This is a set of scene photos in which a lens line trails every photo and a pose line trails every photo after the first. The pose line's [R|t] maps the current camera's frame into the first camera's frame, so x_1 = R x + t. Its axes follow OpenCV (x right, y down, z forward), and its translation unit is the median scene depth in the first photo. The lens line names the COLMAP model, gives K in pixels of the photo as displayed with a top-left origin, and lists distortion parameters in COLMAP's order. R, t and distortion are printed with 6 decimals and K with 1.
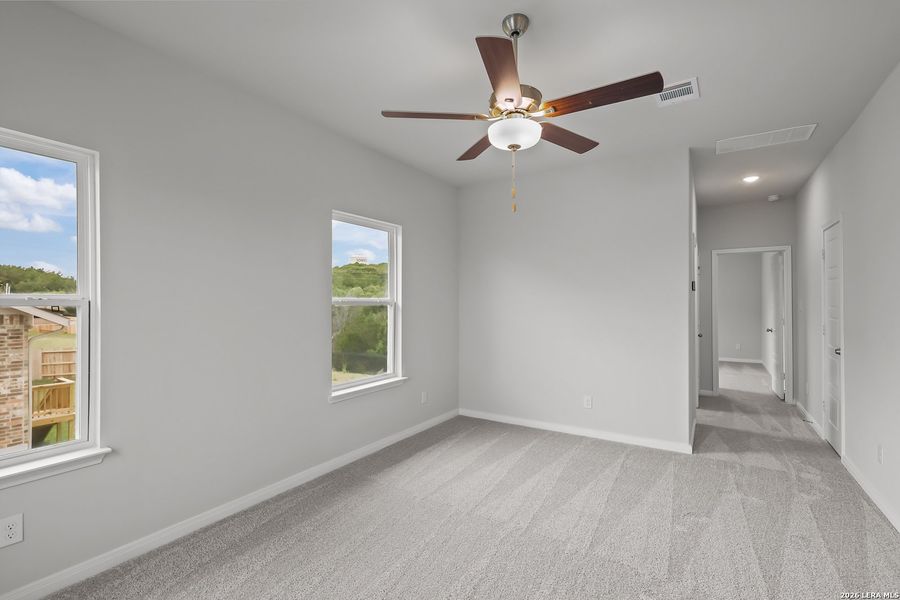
lens RADIAL K [[412.9, 0, 448.5], [0, 412.9, 300.6], [0, 0, 1]] dist [0.000185, -0.000019]
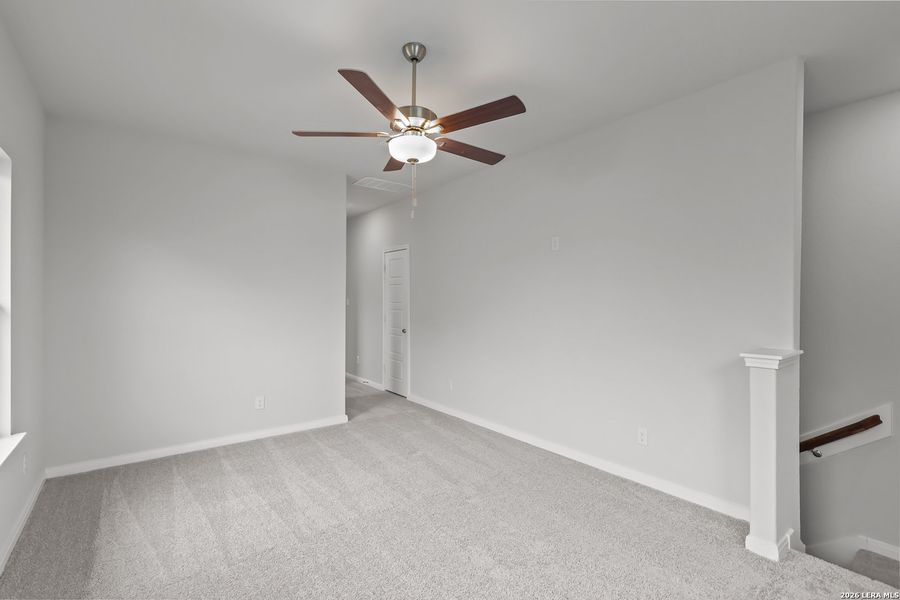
lens RADIAL K [[412.9, 0, 448.5], [0, 412.9, 300.6], [0, 0, 1]] dist [0.000185, -0.000019]
pose [[0.337617, 0.000778, 0.941283, -0.471859], [-0.008120, 0.999965, 0.002086, 0.002569], [-0.941248, -0.008348, 0.337612, 0.296171]]
